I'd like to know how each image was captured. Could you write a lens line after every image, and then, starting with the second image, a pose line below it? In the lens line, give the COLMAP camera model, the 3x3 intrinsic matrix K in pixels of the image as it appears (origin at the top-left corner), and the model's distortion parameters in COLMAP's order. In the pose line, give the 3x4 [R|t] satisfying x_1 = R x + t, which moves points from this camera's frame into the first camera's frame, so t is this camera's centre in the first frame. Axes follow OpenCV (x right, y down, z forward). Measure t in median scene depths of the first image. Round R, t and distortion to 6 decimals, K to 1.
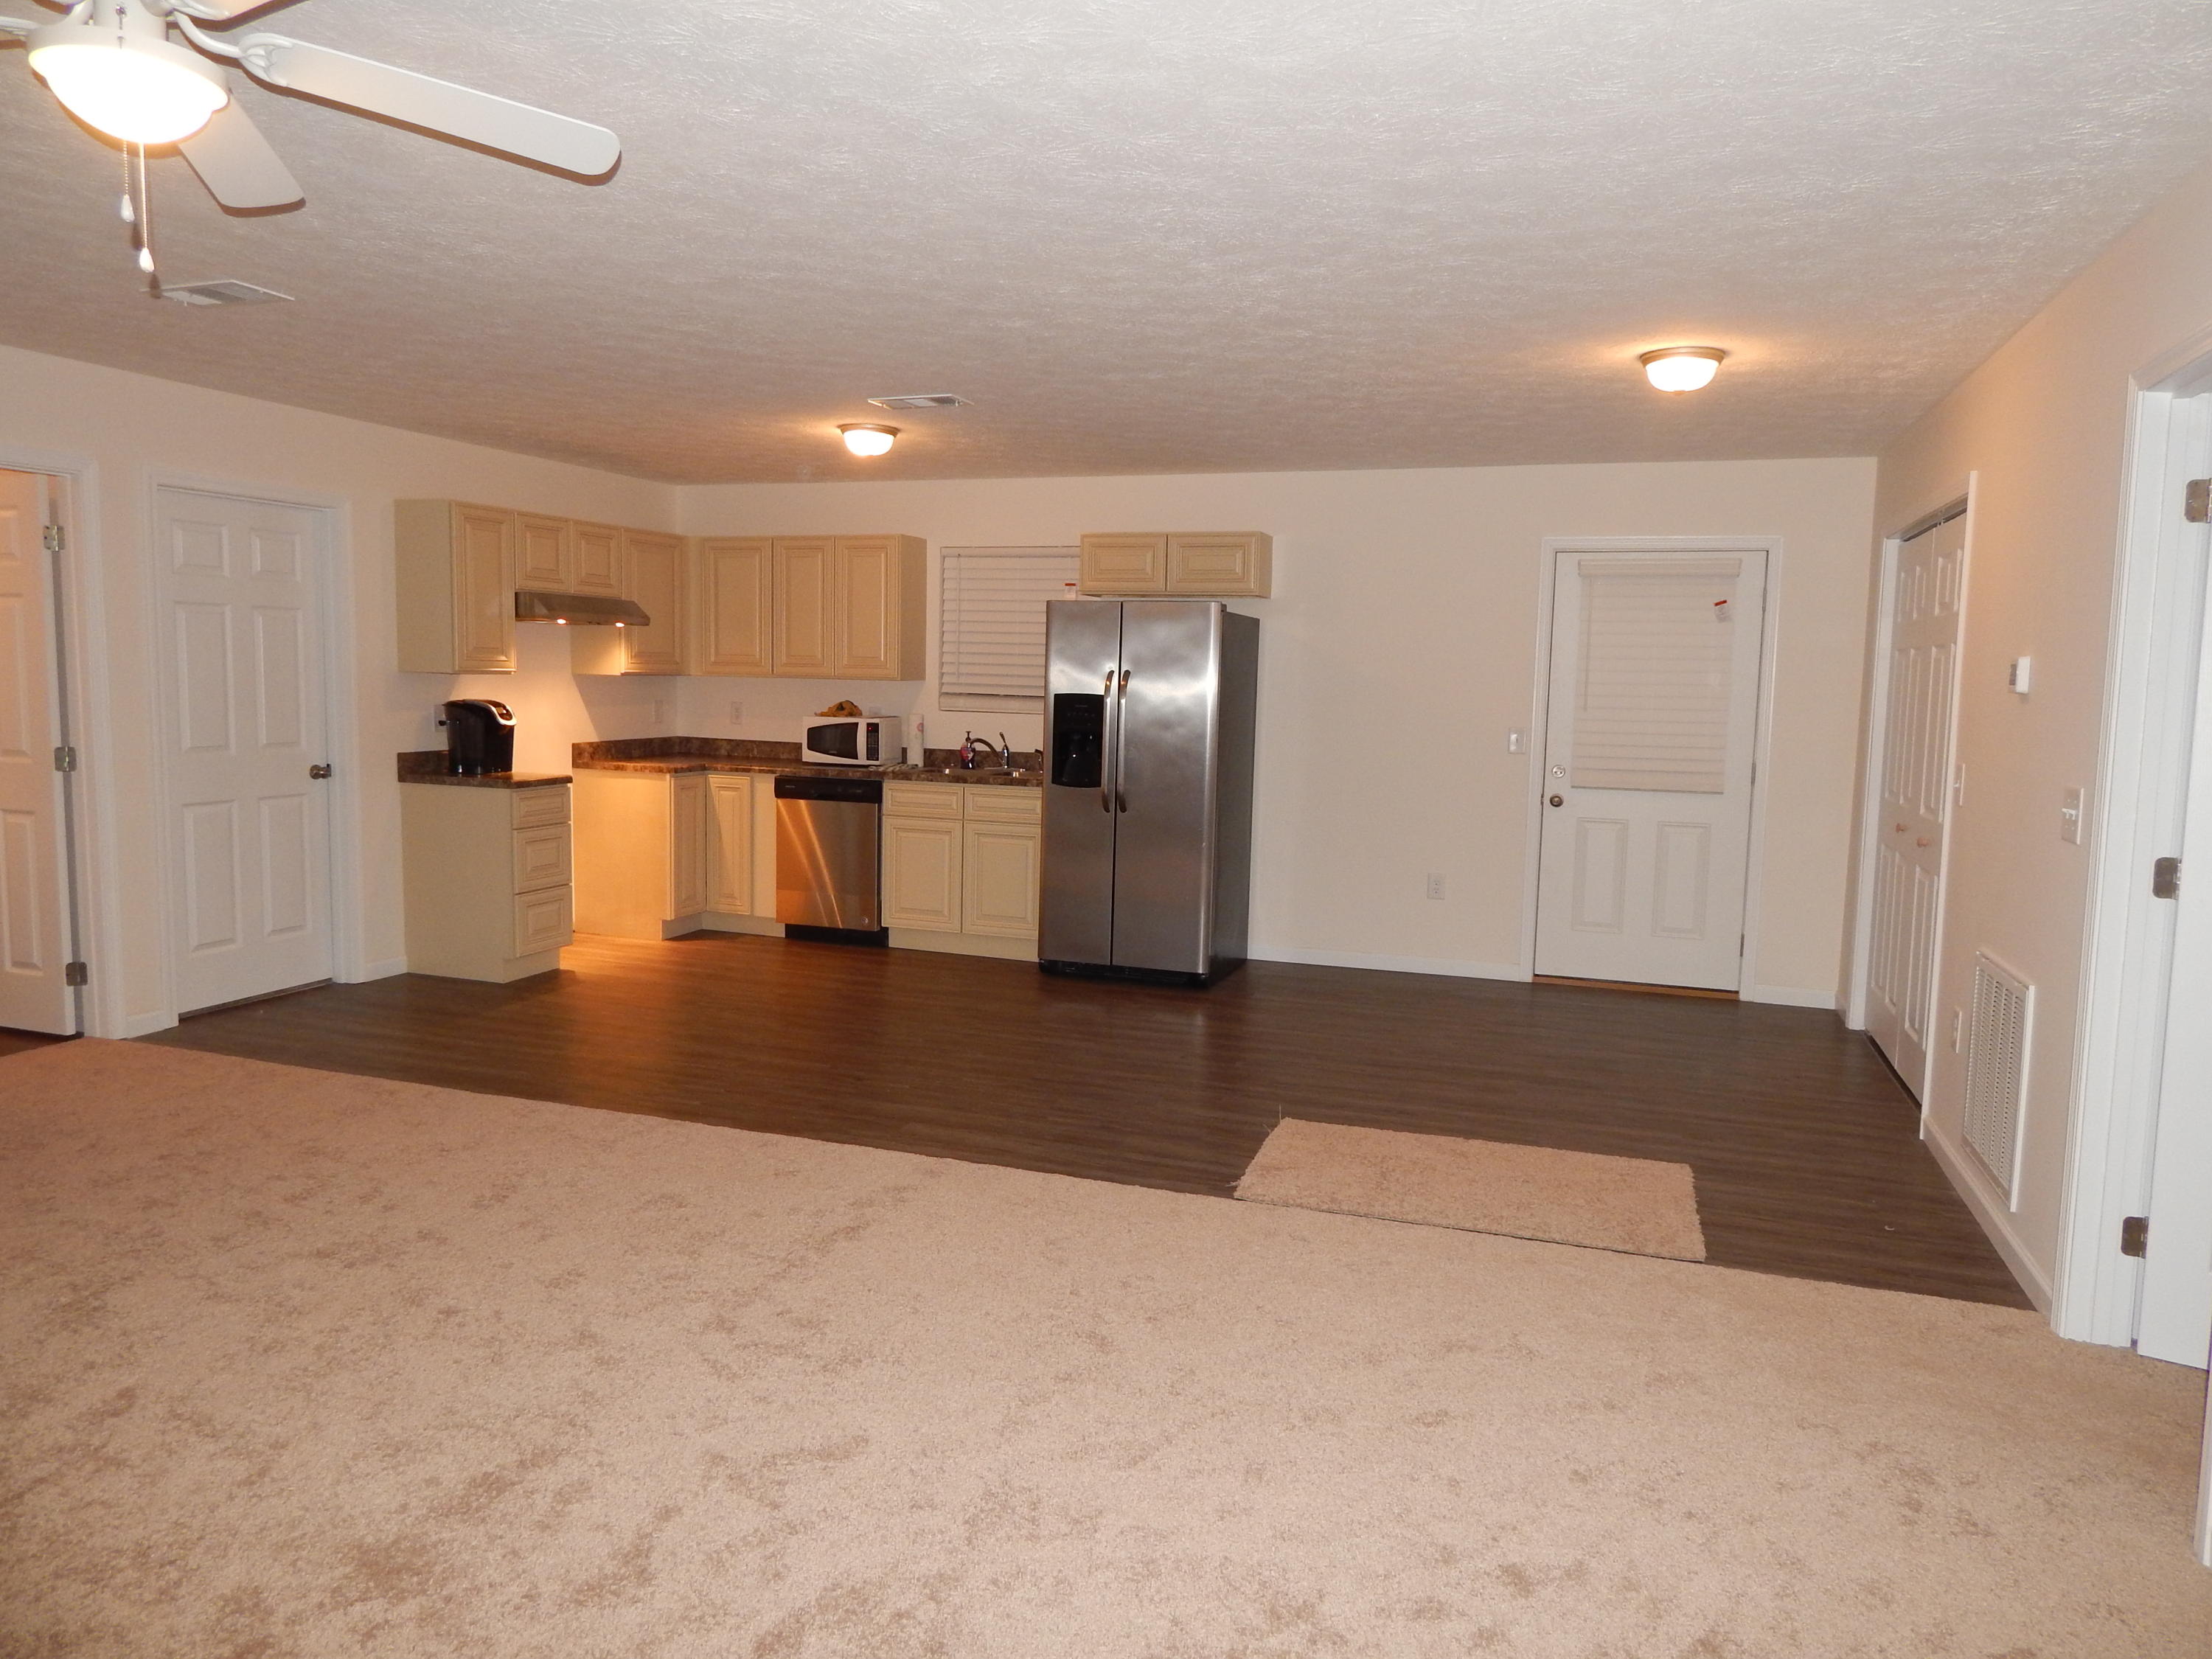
lens RADIAL K [[1455.4, 0, 1106.0], [0, 1455.4, 829.5], [0, 0, 1]] dist [-0.003857, -0.000561]
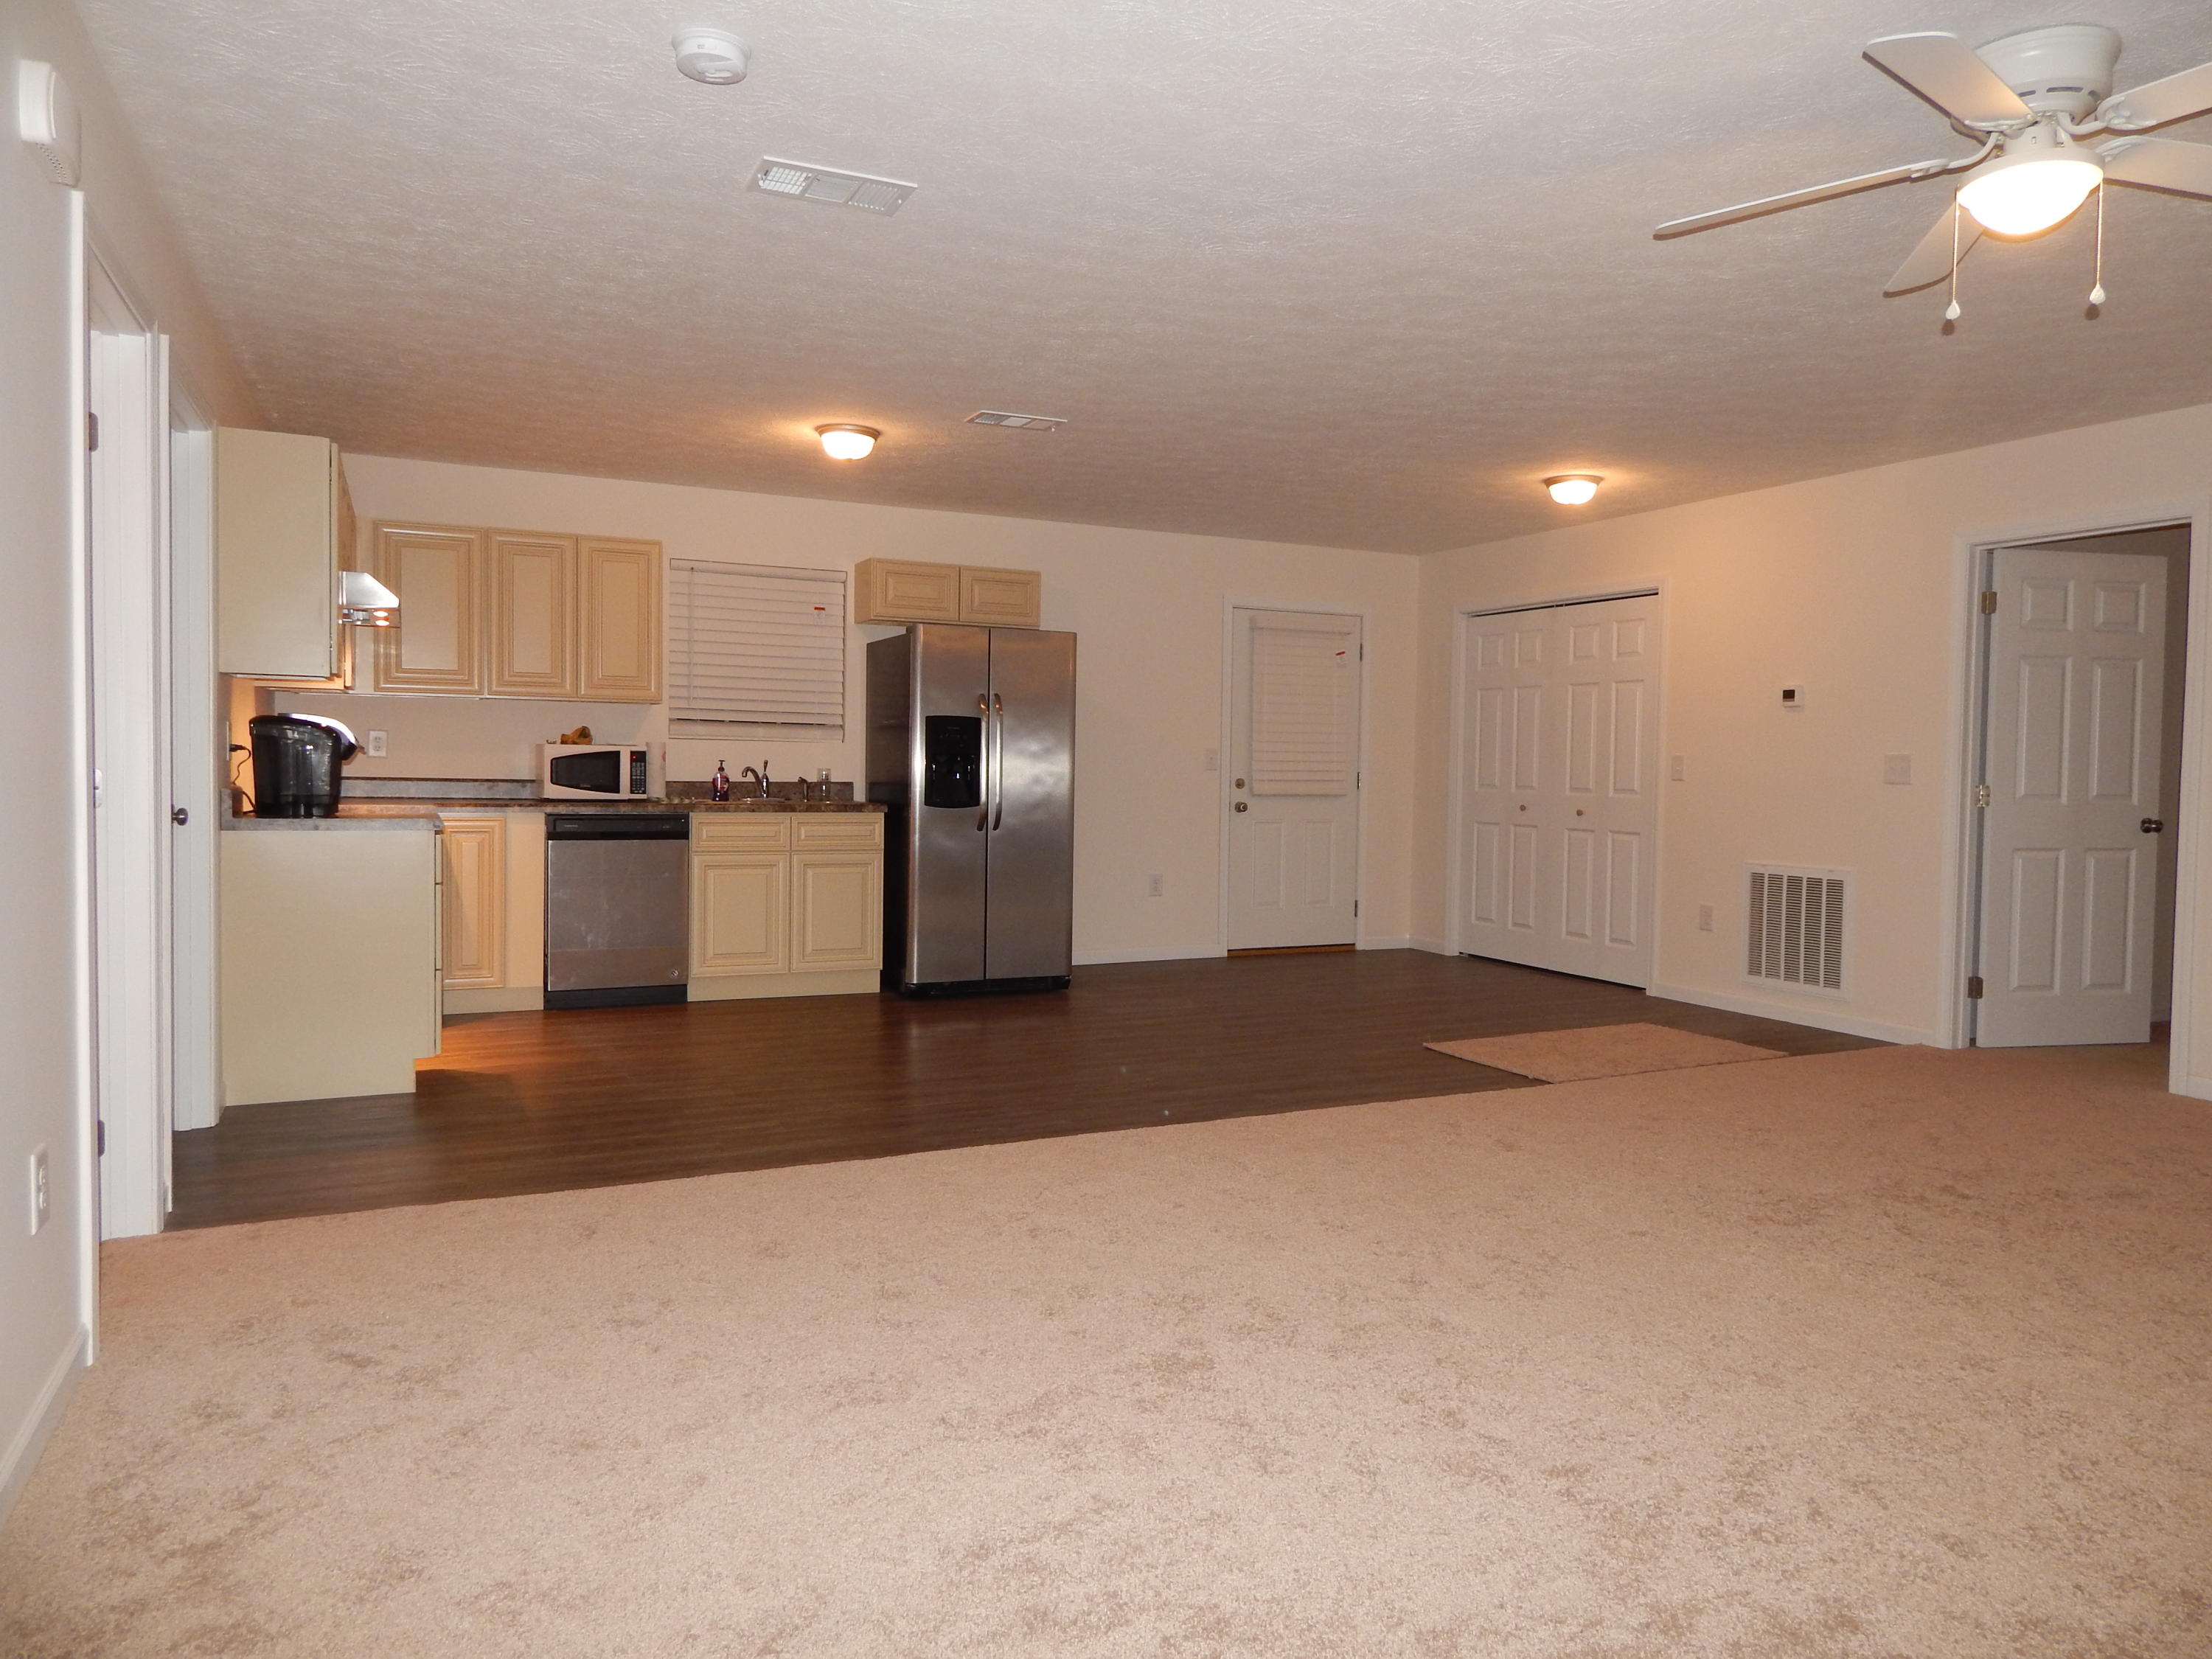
lens RADIAL K [[1512.9, 0, 1106.0], [0, 1512.9, 829.5], [0, 0, 1]] dist [-0.000403, 0.000006]
pose [[0.693857, -0.043333, 0.718808, -0.639160], [0.072423, 0.997326, -0.009786, 0.003514], [-0.716462, 0.058849, 0.695140, 0.169372]]
